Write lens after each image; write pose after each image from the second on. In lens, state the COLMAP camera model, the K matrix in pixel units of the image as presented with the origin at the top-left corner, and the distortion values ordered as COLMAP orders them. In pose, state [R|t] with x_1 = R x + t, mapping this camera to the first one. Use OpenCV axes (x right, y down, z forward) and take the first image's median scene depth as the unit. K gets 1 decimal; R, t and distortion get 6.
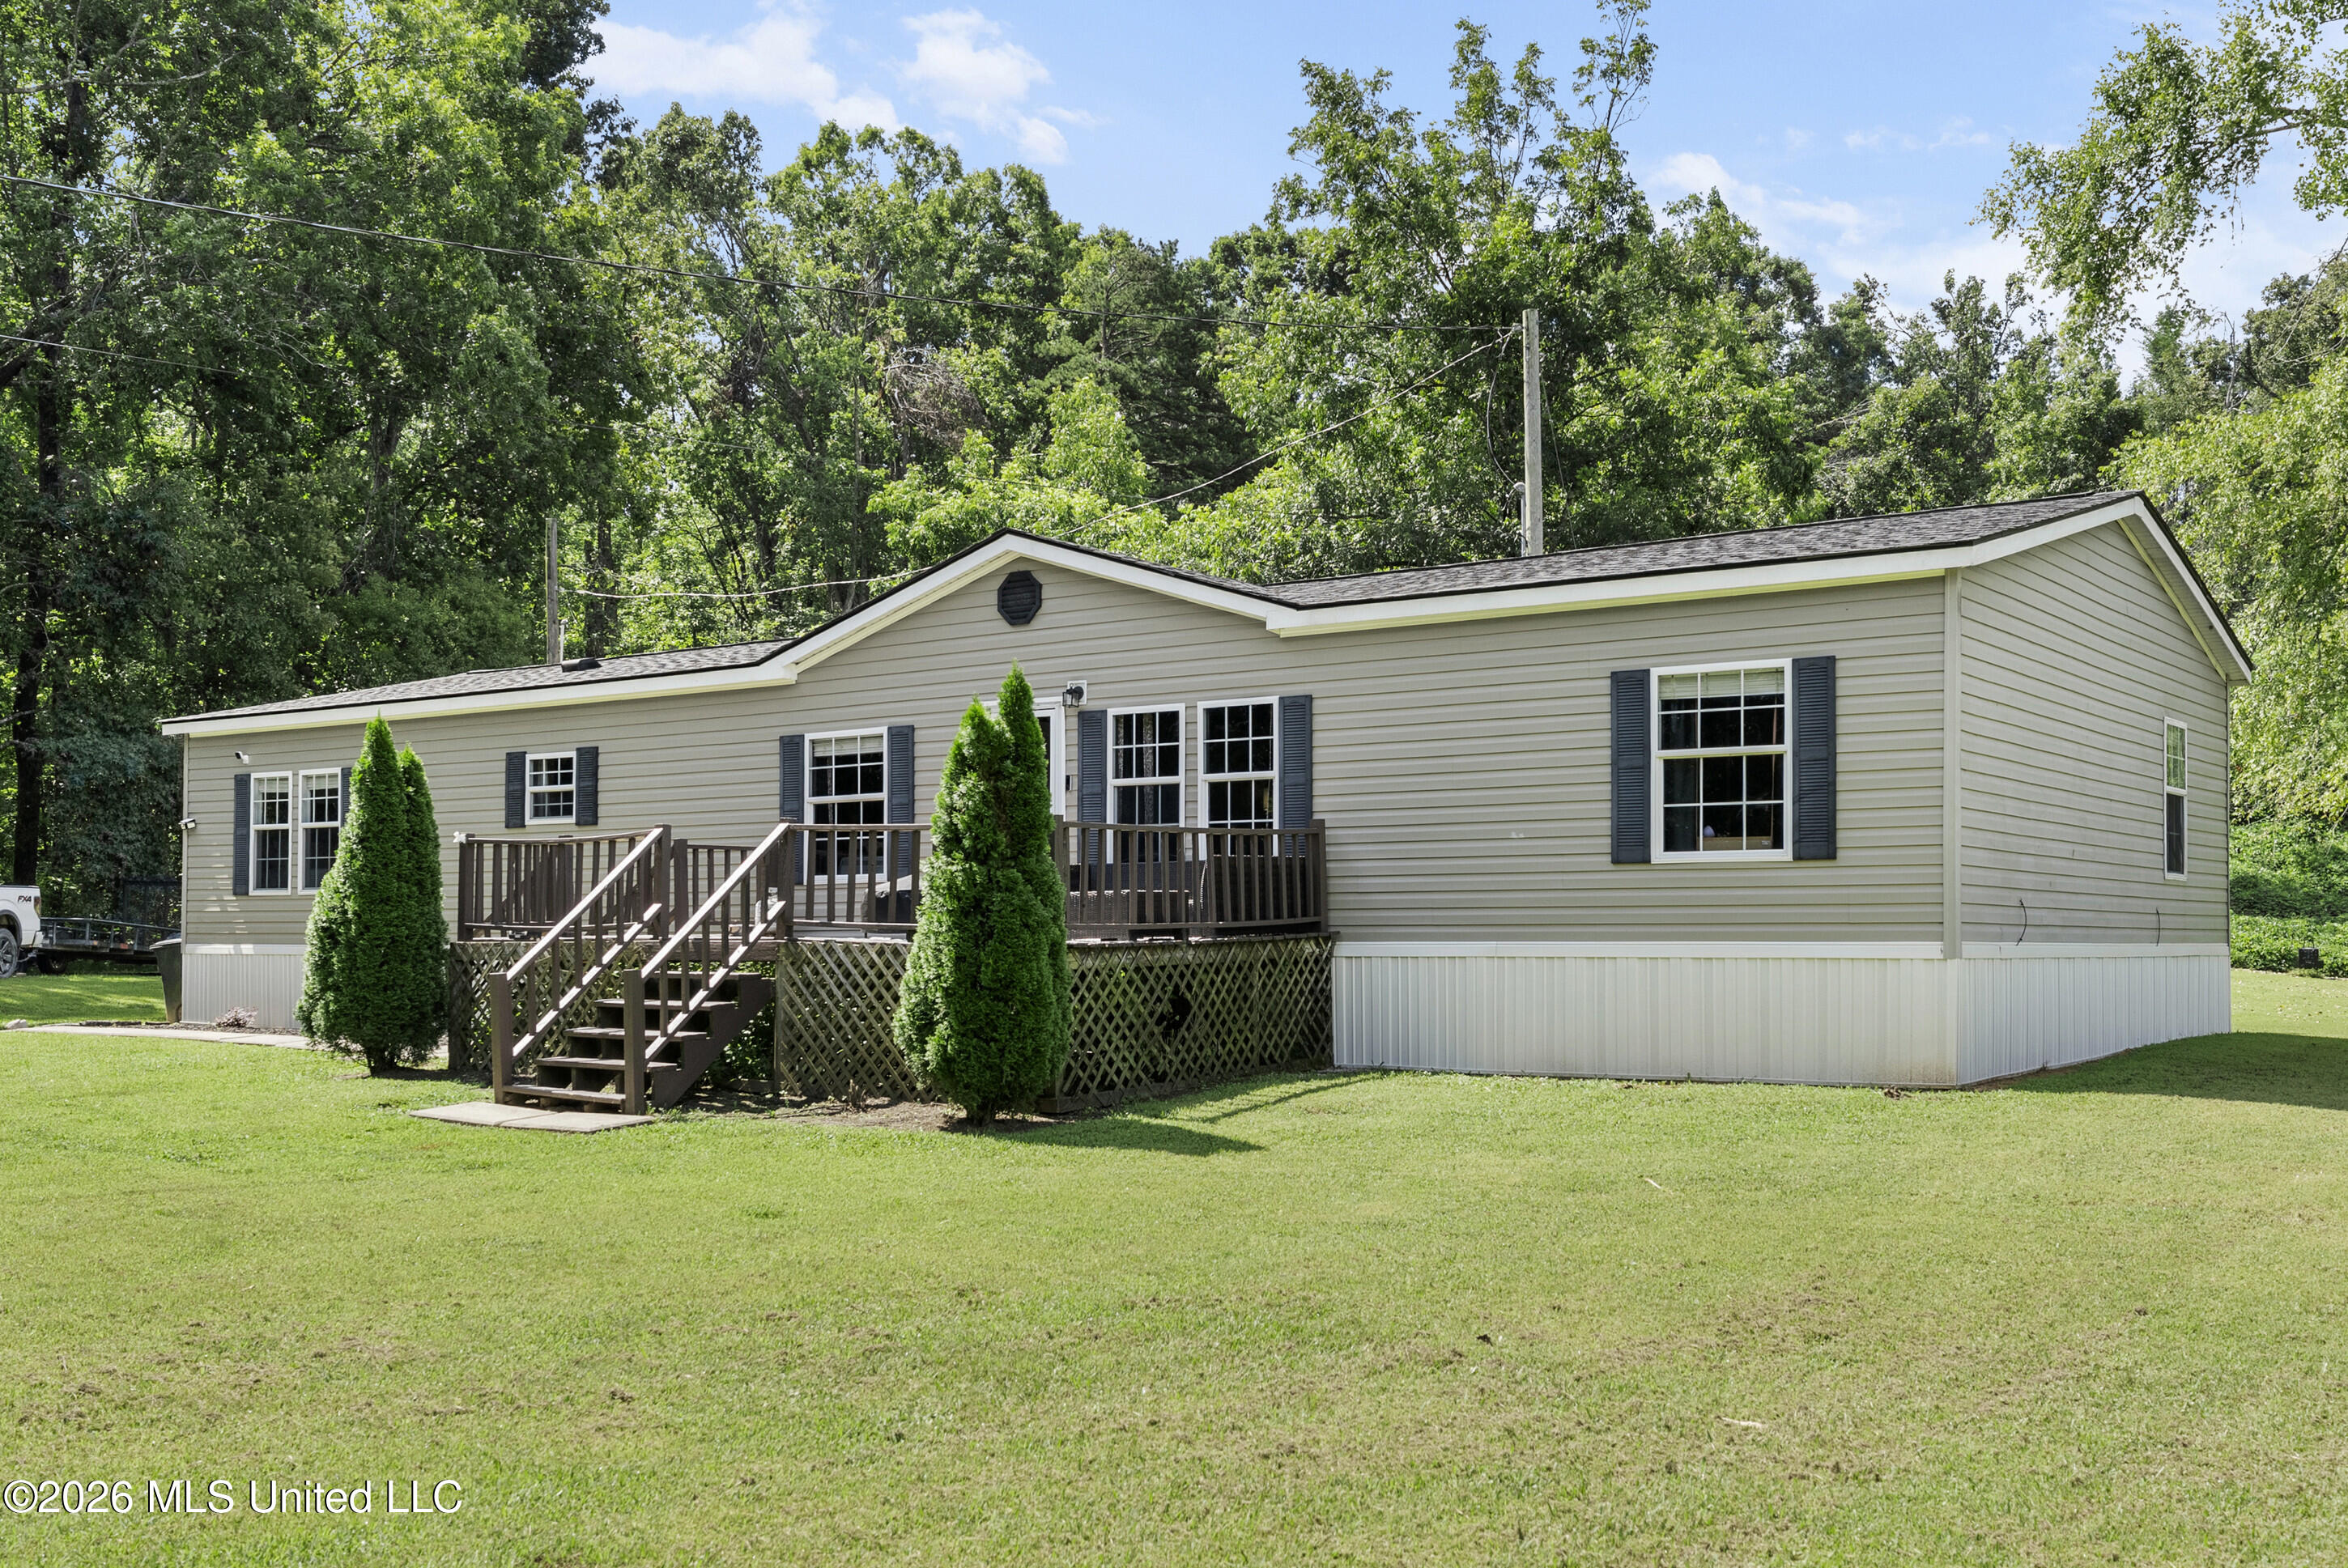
lens RADIAL K [[2320.2, 0, 1159.9], [0, 2320.2, 892.6], [0, 0, 1]] dist [0.011705, 0.000000]
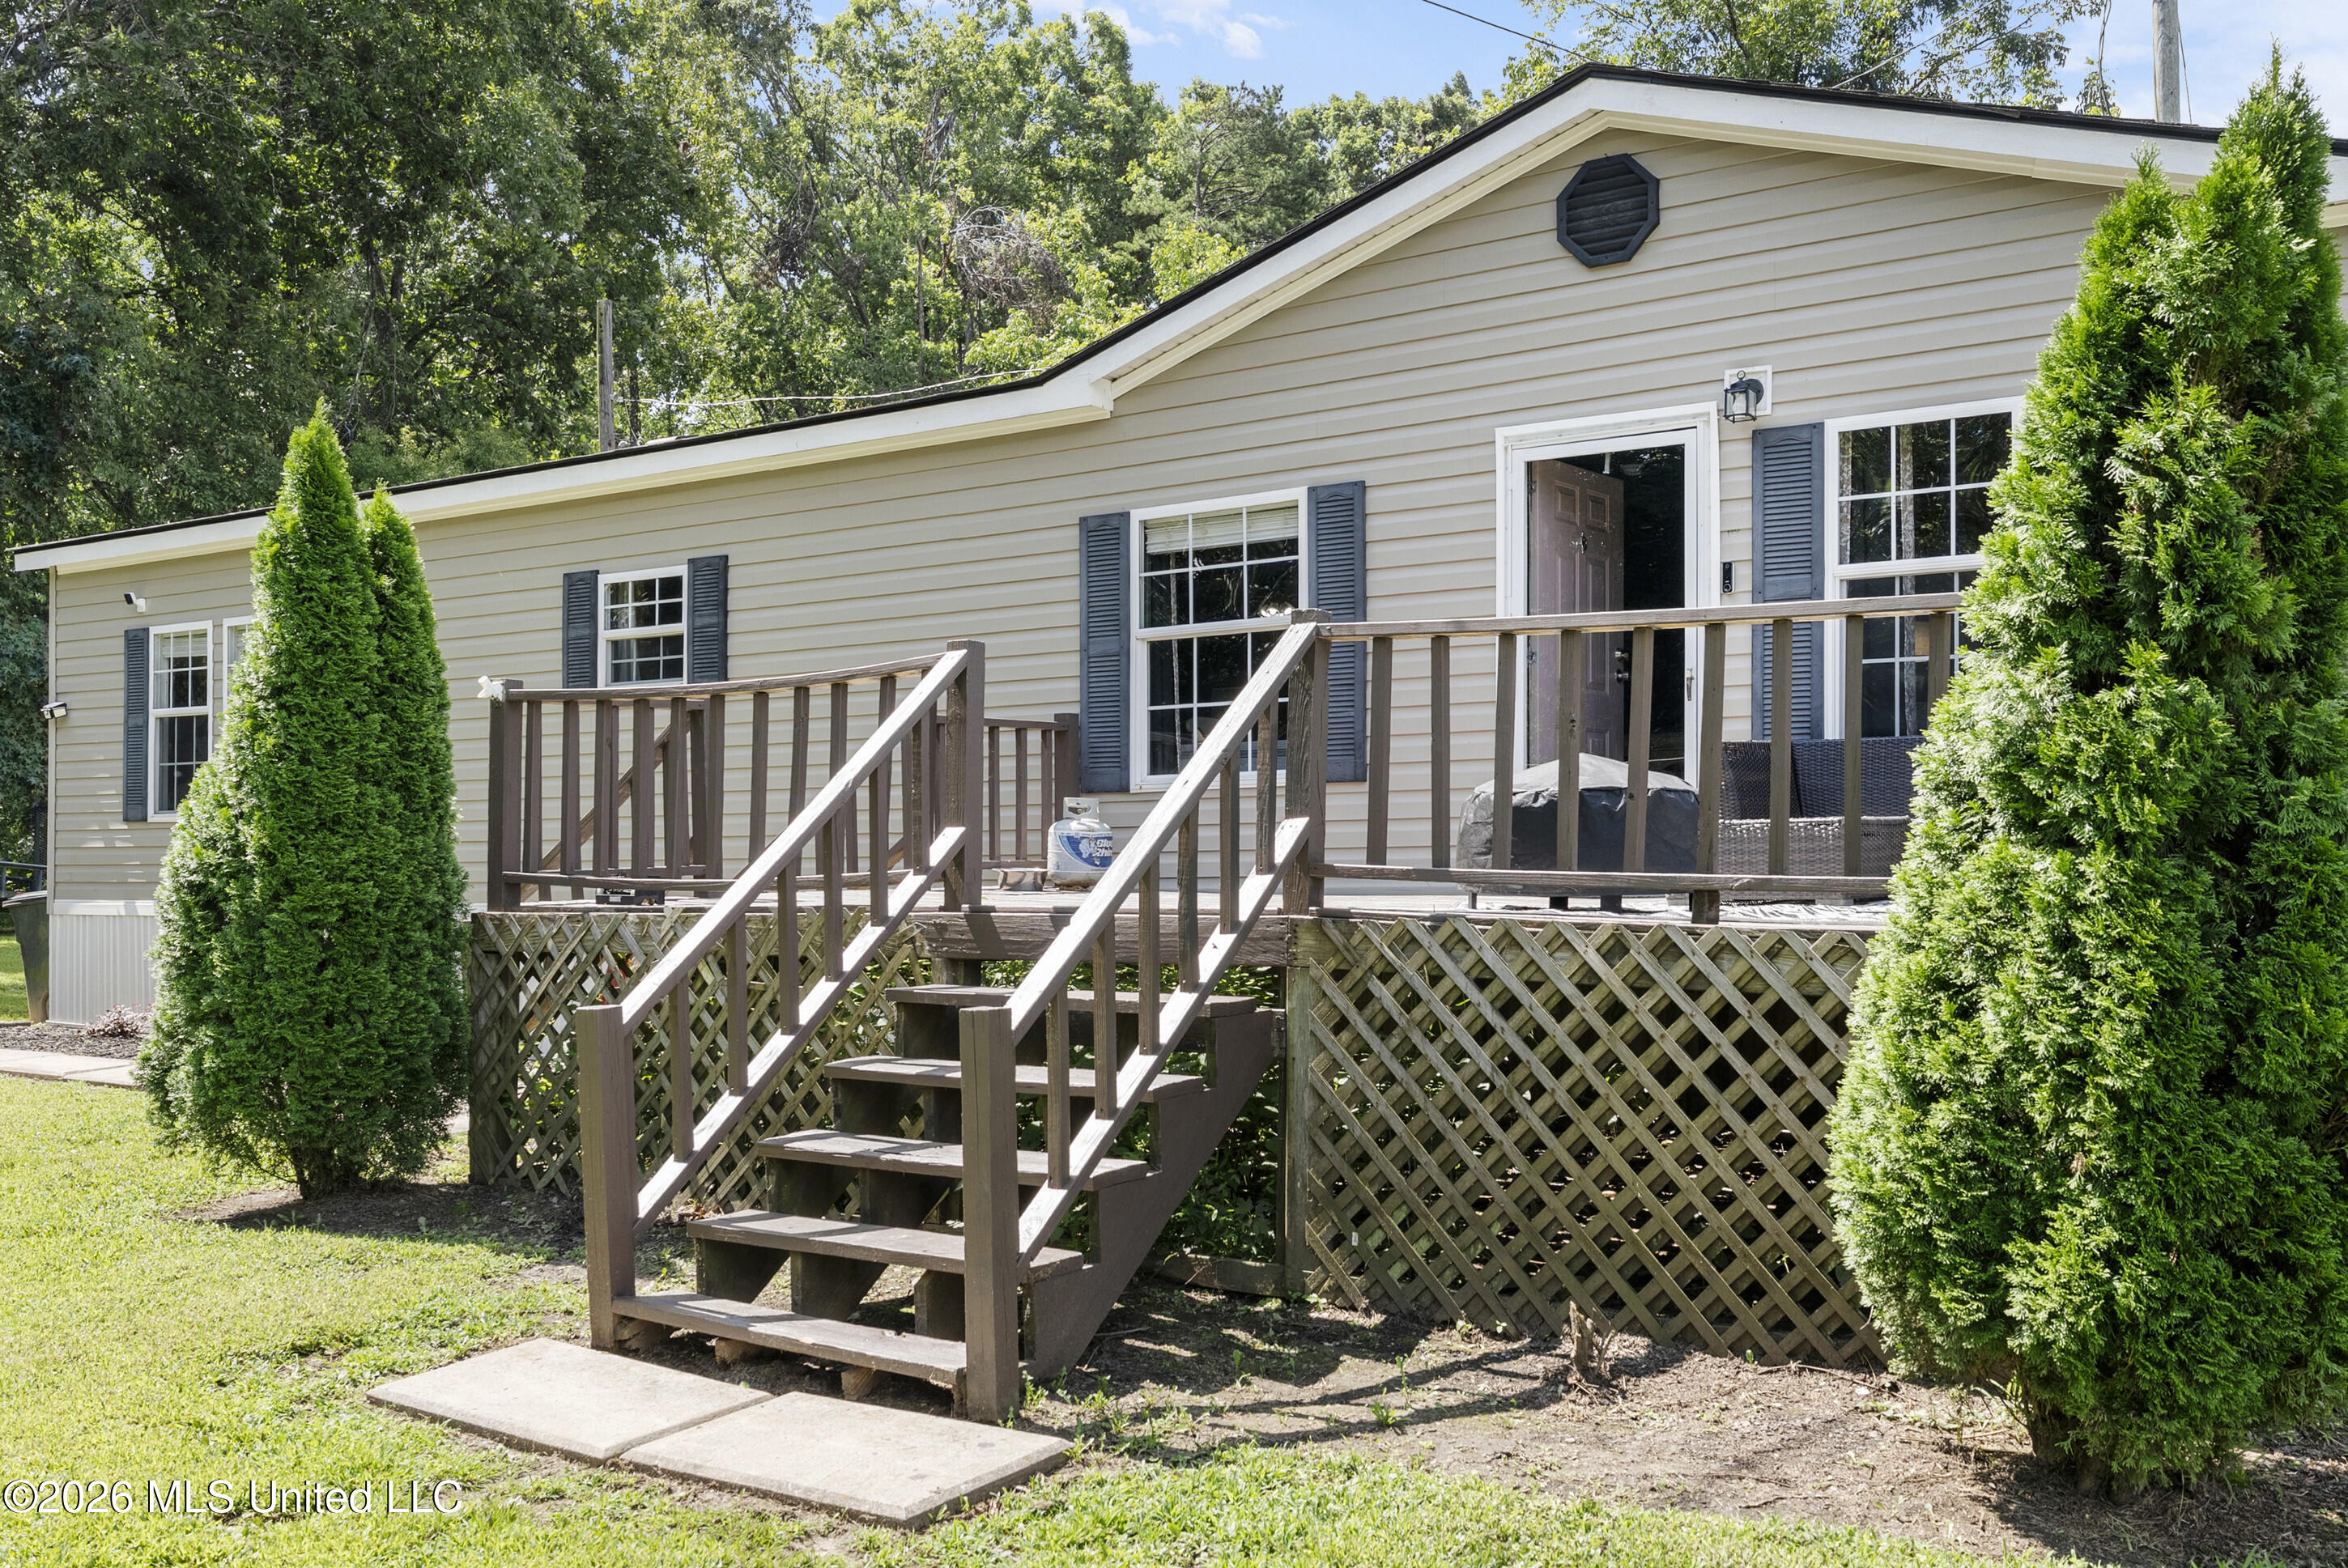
lens RADIAL K [[2320.2, 0, 1164.4], [0, 2320.2, 799.4], [0, 0, 1]] dist [0.011705, 0.000000]
pose [[0.999978, -0.005615, -0.003533, -0.155946], [0.005579, 0.999933, -0.010110, 0.003904], [0.003589, 0.010090, 0.999943, 0.505402]]
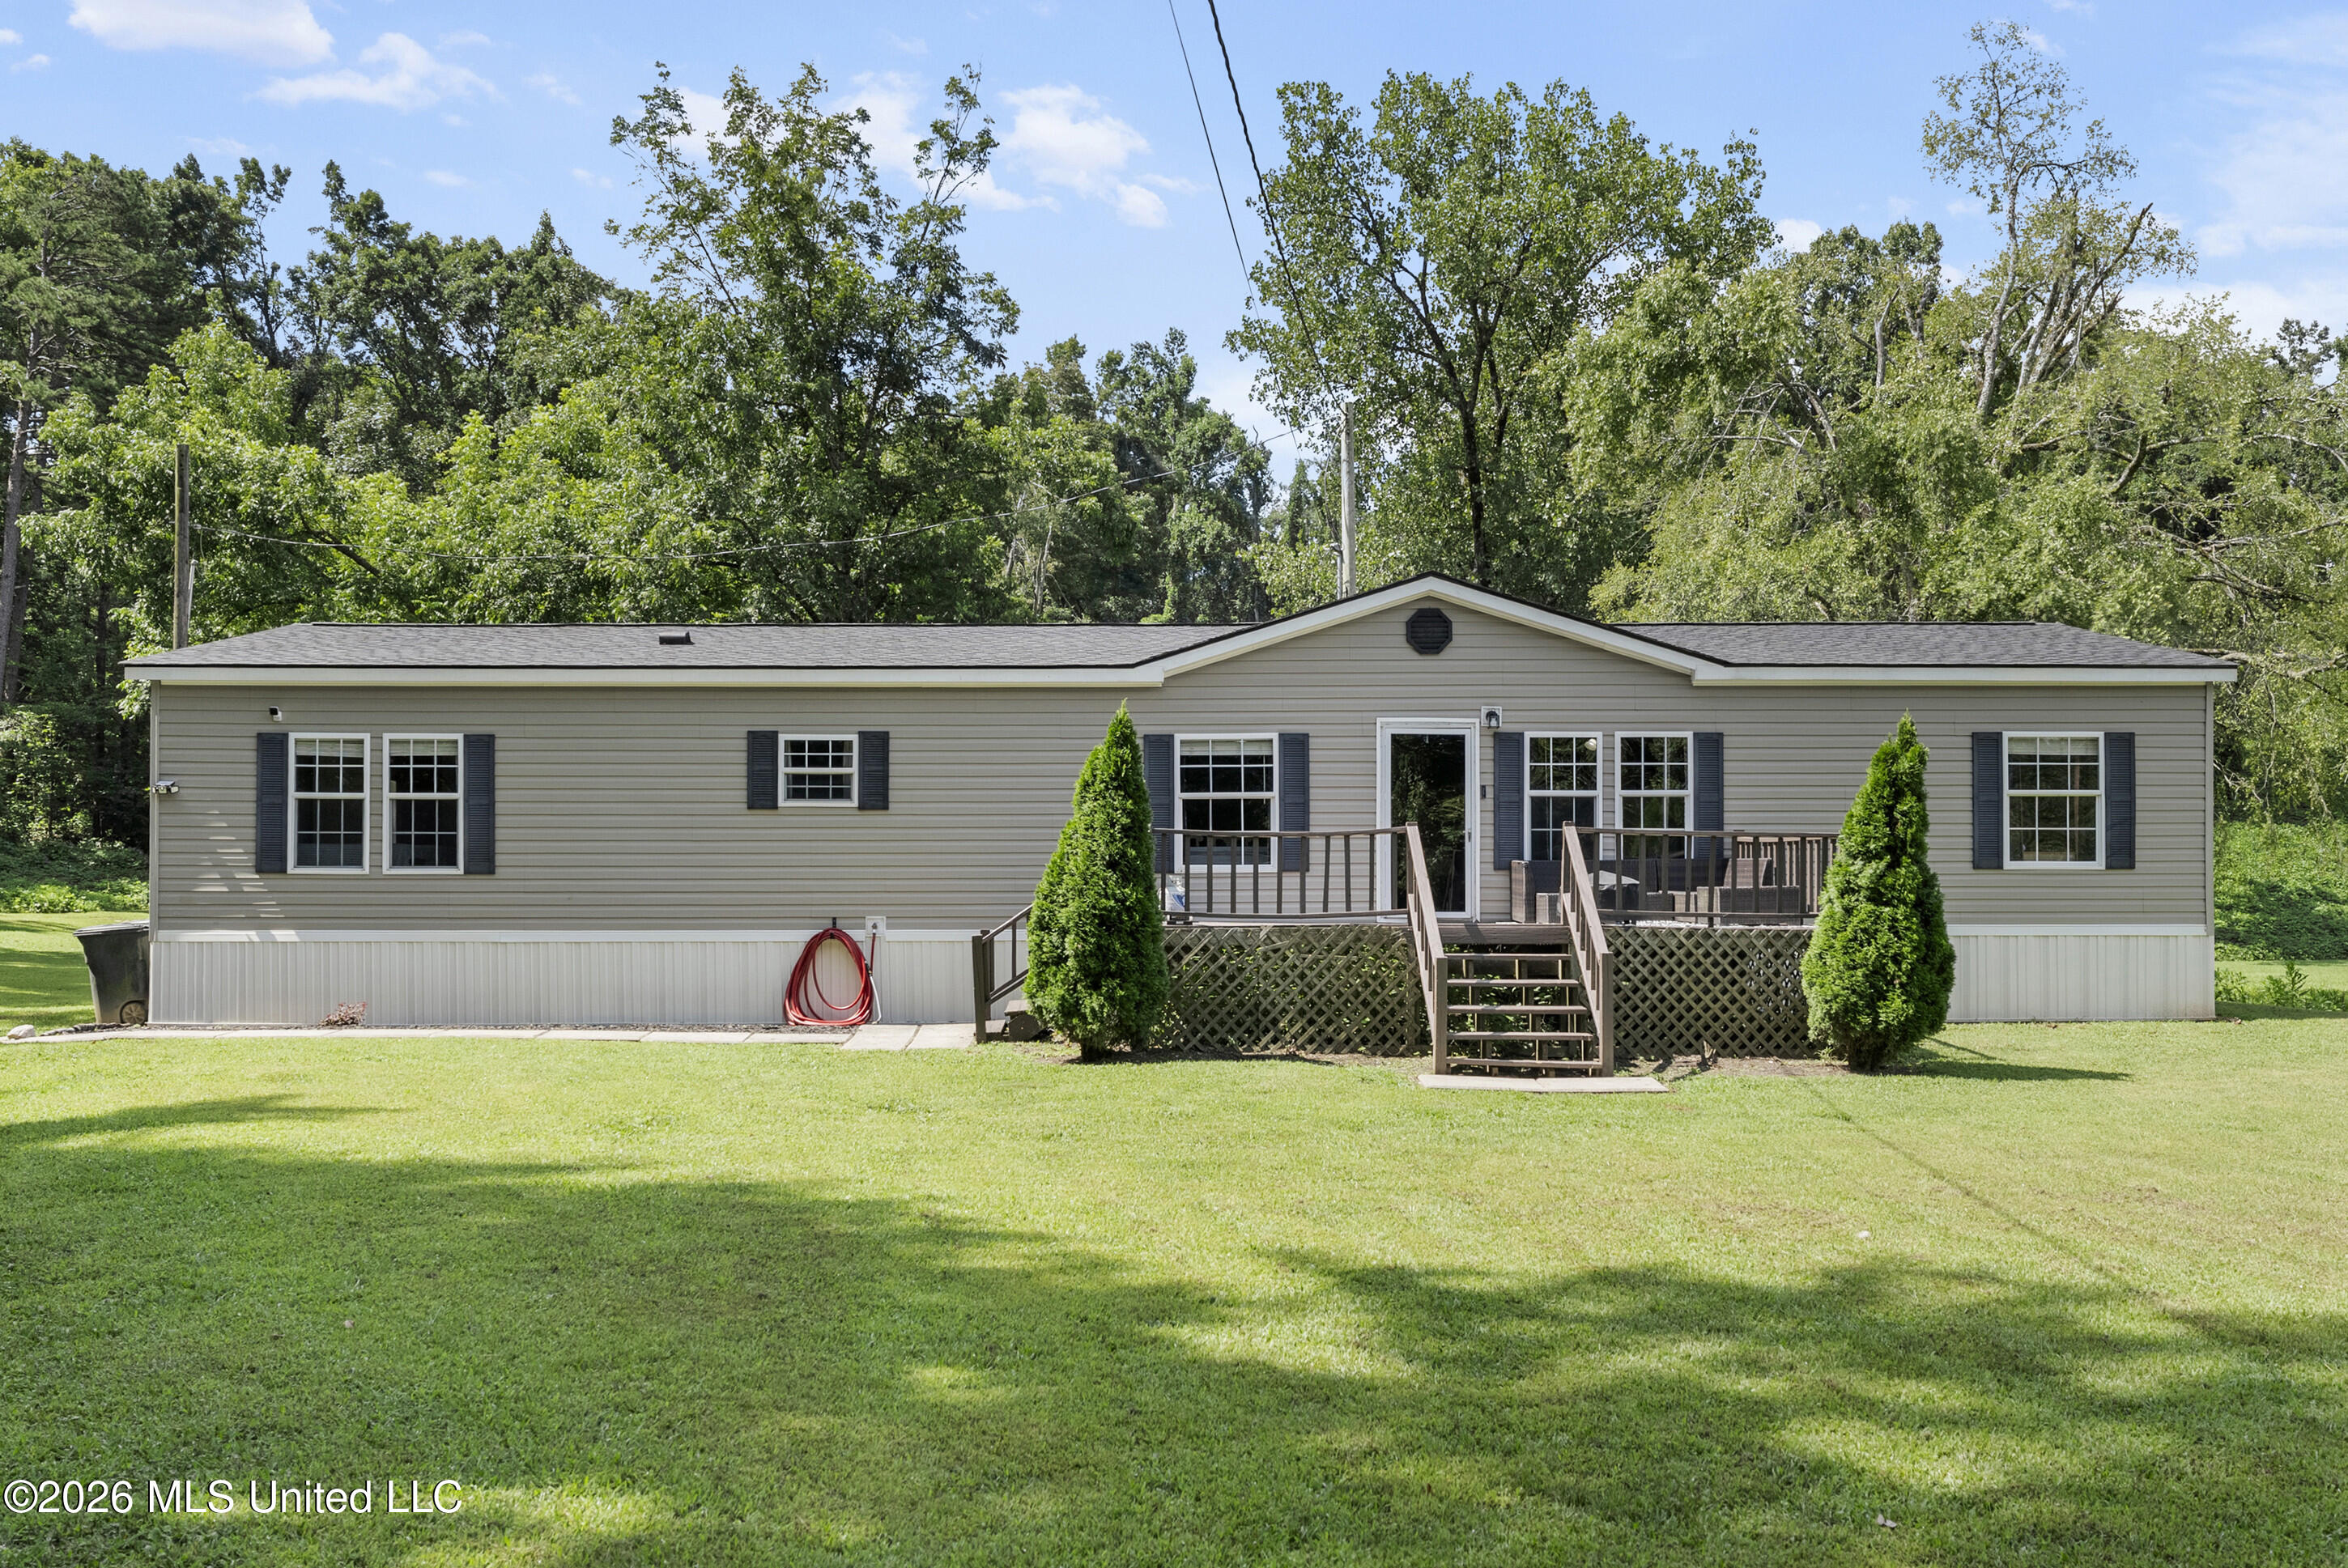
lens RADIAL K [[2193.1, 0, 1158.9], [0, 2193.1, 789.8], [0, 0, 1]] dist [0.004102, 0.000000]
pose [[0.796291, 0.033723, 0.603974, -0.843914], [-0.011394, 0.999104, -0.040763, -0.000443], [-0.604807, 0.025577, 0.795961, 0.203899]]
